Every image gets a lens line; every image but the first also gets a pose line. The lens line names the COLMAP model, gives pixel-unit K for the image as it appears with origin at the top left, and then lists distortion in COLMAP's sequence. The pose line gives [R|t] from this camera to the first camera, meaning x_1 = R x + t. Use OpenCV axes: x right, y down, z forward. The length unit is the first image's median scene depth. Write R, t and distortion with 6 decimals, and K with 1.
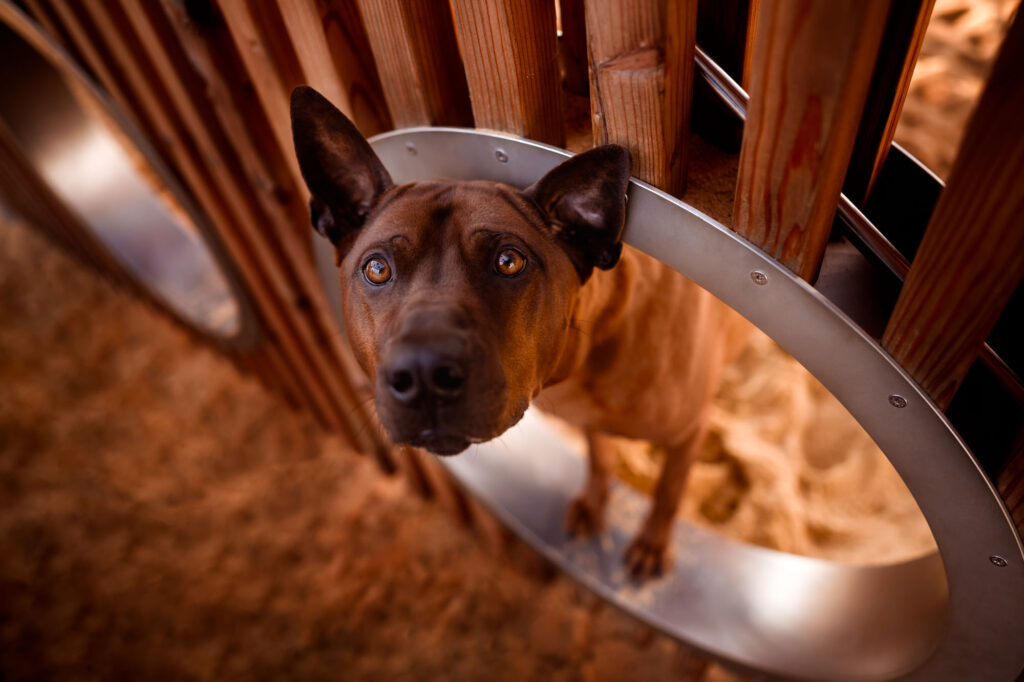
lens RADIAL K [[704.3, 0, 512.0], [0, 704.3, 341.0], [0, 0, 1]] dist [-0.060833, 0.033684]
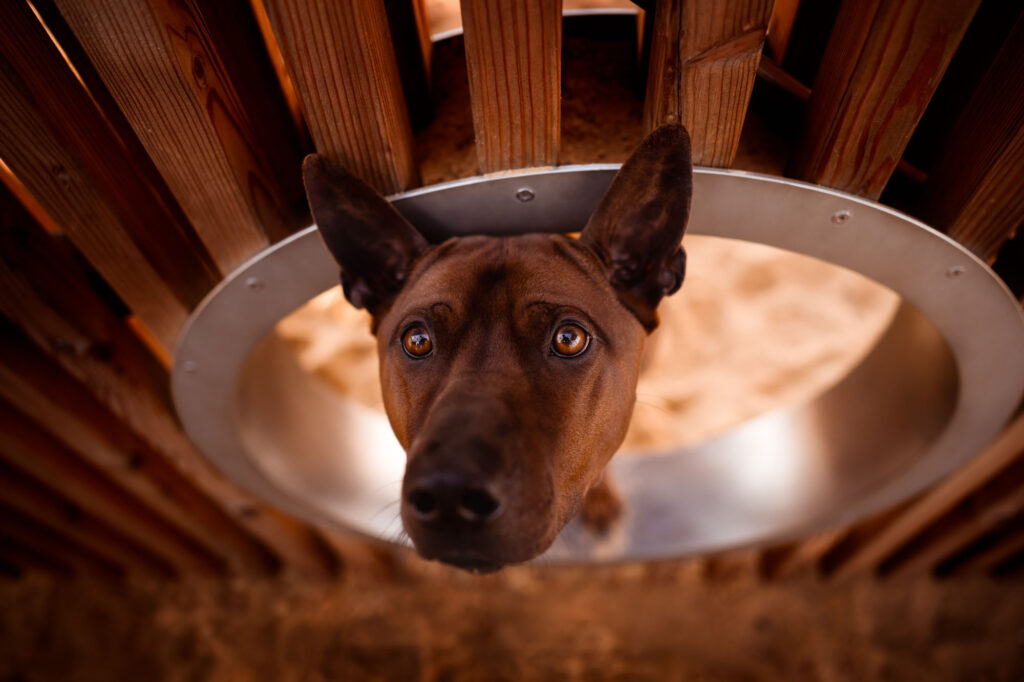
lens RADIAL K [[704.3, 0, 512.0], [0, 704.3, 341.0], [0, 0, 1]] dist [-0.060833, 0.033684]
pose [[0.795367, -0.443451, 0.413210, -0.570402], [0.415346, 0.895250, 0.161291, -0.315064], [-0.441451, 0.043339, 0.896238, 0.329022]]
